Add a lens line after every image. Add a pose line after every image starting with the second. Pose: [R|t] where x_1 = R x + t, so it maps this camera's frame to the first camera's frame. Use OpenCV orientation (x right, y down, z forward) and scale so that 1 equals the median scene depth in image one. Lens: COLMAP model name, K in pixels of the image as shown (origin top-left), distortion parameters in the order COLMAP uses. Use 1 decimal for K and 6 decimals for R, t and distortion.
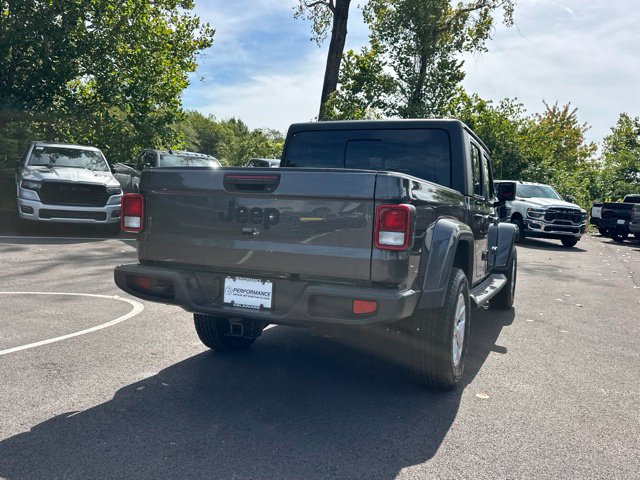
lens RADIAL K [[583.2, 0, 320.0], [0, 583.2, 240.0], [0, 0, 1]] dist [0.133967, -0.255232]
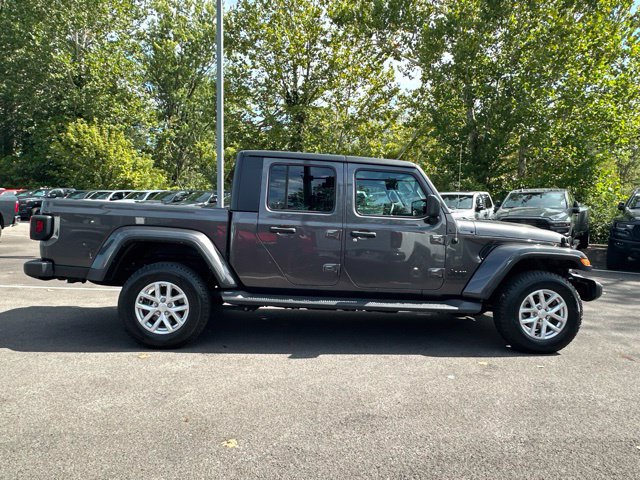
lens RADIAL K [[432.1, 0, 320.0], [0, 432.1, 240.0], [0, 0, 1]] dist [-0.008032, -0.002602]
pose [[0.443861, 0.009893, -0.896041, 0.230548], [-0.063836, 0.997748, -0.020606, -0.001682], [0.893819, 0.066346, 0.443493, 0.155159]]
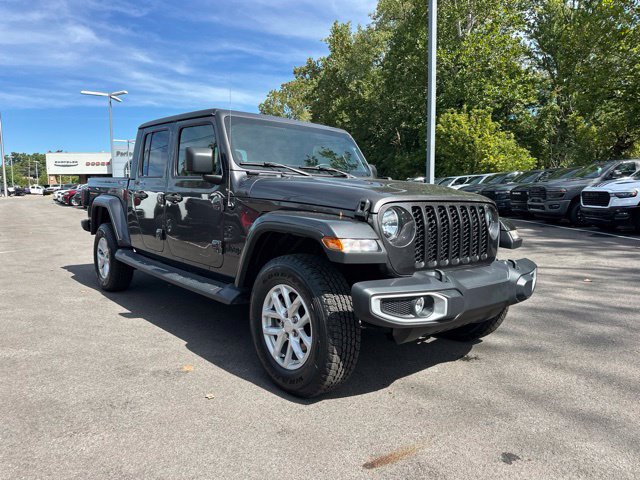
lens RADIAL K [[449.9, 0, 316.1], [0, 449.9, 235.8], [0, 0, 1]] dist [0.066833, -0.087391]
pose [[-0.447552, 0.021069, -0.894010, 0.210512], [-0.093964, 0.993080, 0.070443, -0.012923], [0.889308, 0.115532, -0.442475, 0.384765]]
